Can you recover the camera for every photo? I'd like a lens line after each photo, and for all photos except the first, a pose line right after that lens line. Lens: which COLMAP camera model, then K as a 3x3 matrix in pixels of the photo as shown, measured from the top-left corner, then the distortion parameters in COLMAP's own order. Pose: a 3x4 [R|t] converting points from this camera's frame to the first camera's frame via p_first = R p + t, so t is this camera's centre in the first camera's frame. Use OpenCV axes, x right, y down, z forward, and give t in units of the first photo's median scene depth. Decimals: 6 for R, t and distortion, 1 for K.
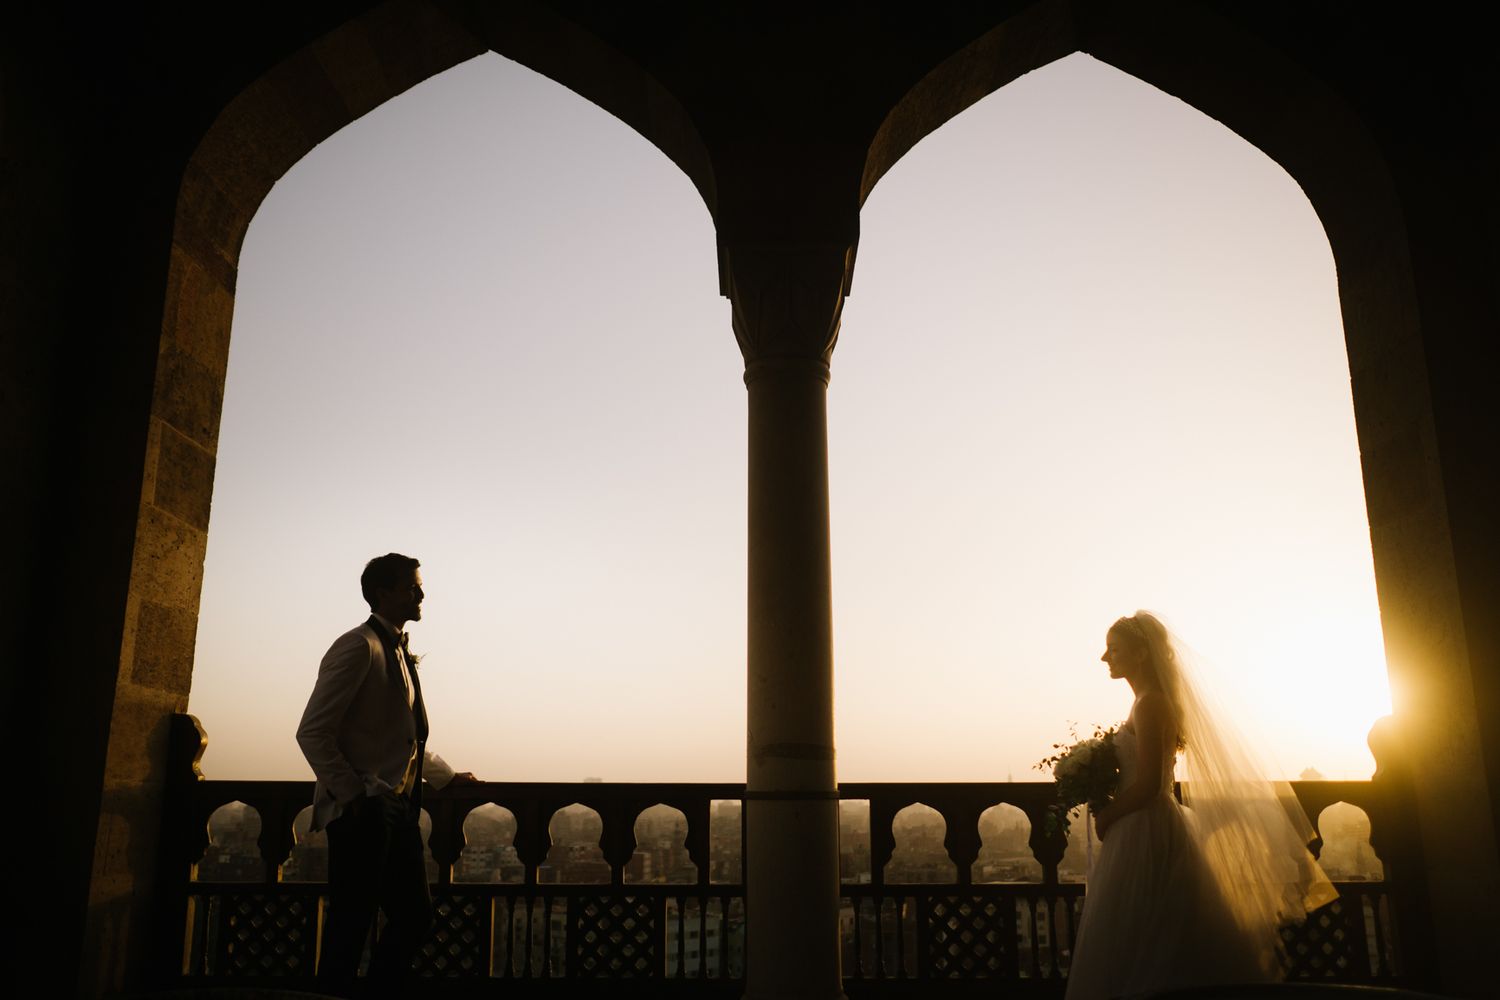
lens RADIAL K [[1231.0, 0, 735.8], [0, 1231.0, 506.9], [0, 0, 1]] dist [-0.017789, 0.031235]
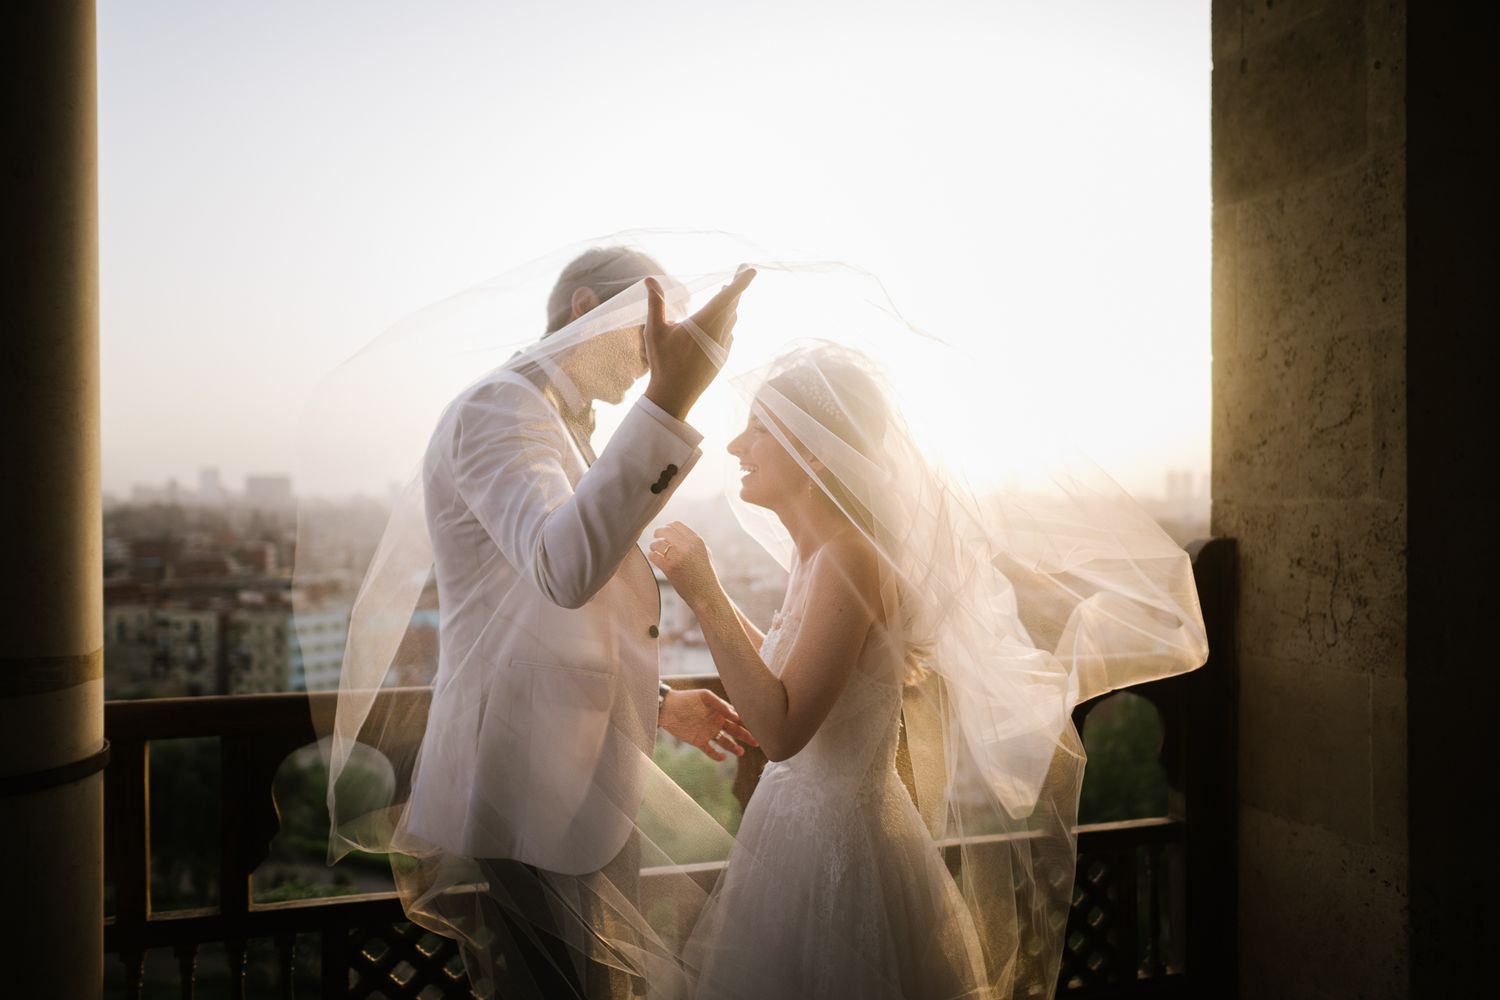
lens RADIAL K [[1231.0, 0, 757.3], [0, 1231.0, 495.5], [0, 0, 1]] dist [-0.017789, 0.031235]
pose [[0.954346, -0.002674, 0.298692, 0.163275], [-0.068106, 0.971673, 0.226304, 0.037675], [-0.290836, -0.236315, 0.927130, 0.546780]]
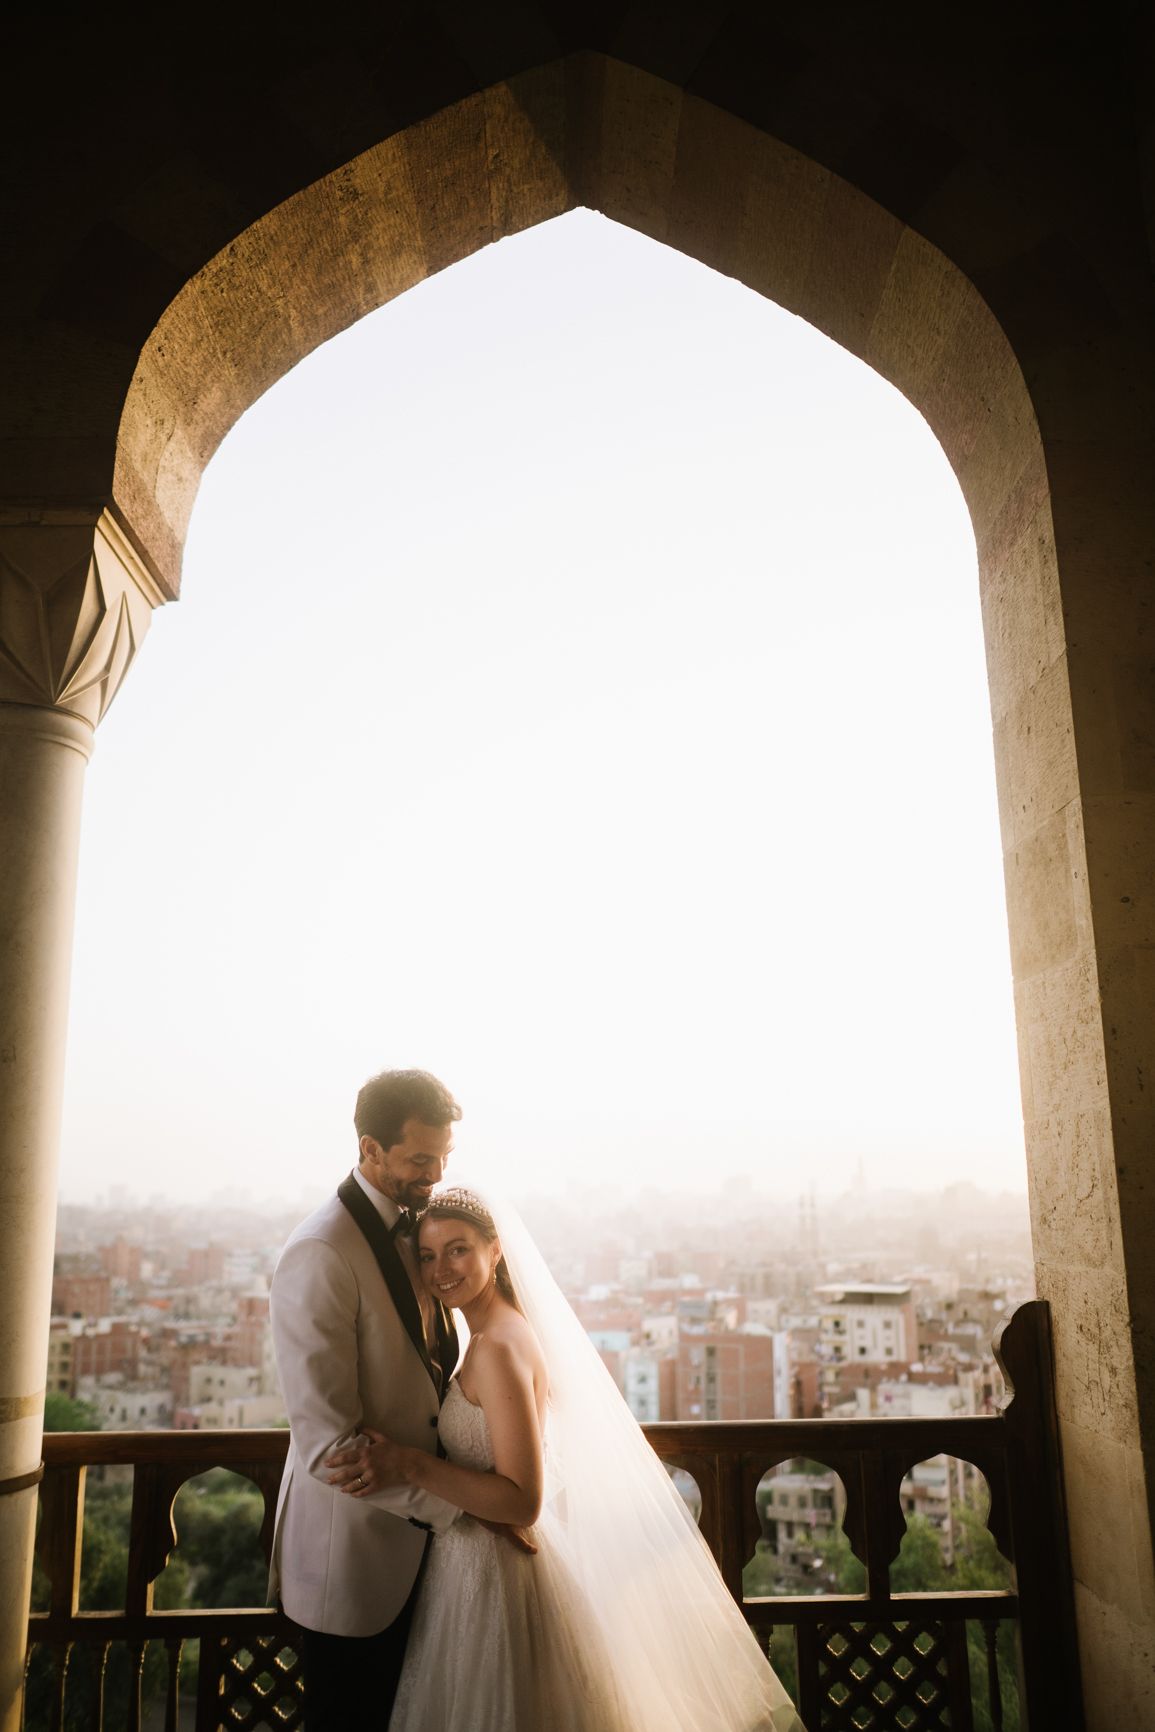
lens RADIAL K [[1421.4, 0, 585.4], [0, 1421.4, 846.8], [0, 0, 1]] dist [-0.017789, 0.031235]
pose [[0.999655, -0.009822, 0.024367, 0.308975], [0.009813, 0.999952, 0.000468, -0.051769], [-0.024371, -0.000229, 0.999703, 0.324869]]
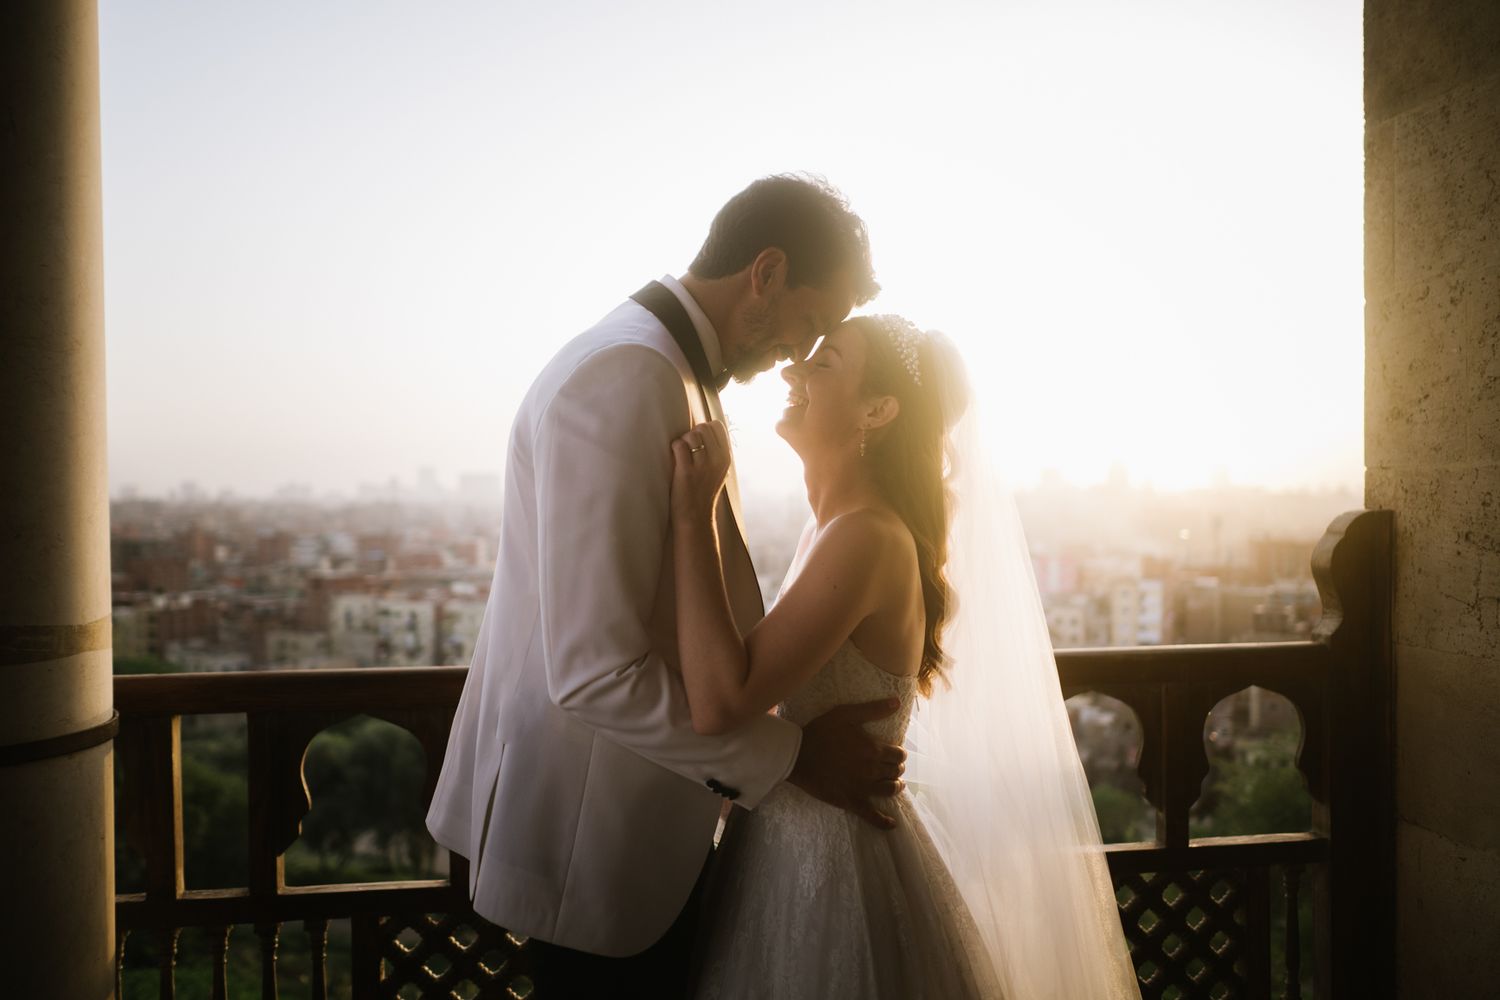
lens RADIAL K [[1231.0, 0, 749.3], [0, 1231.0, 501.4], [0, 0, 1]] dist [-0.017789, 0.031235]
pose [[0.990235, -0.010586, 0.139008, 0.225963], [-0.023753, 0.969723, 0.243050, 0.055443], [-0.137372, -0.243979, 0.960002, 0.575292]]
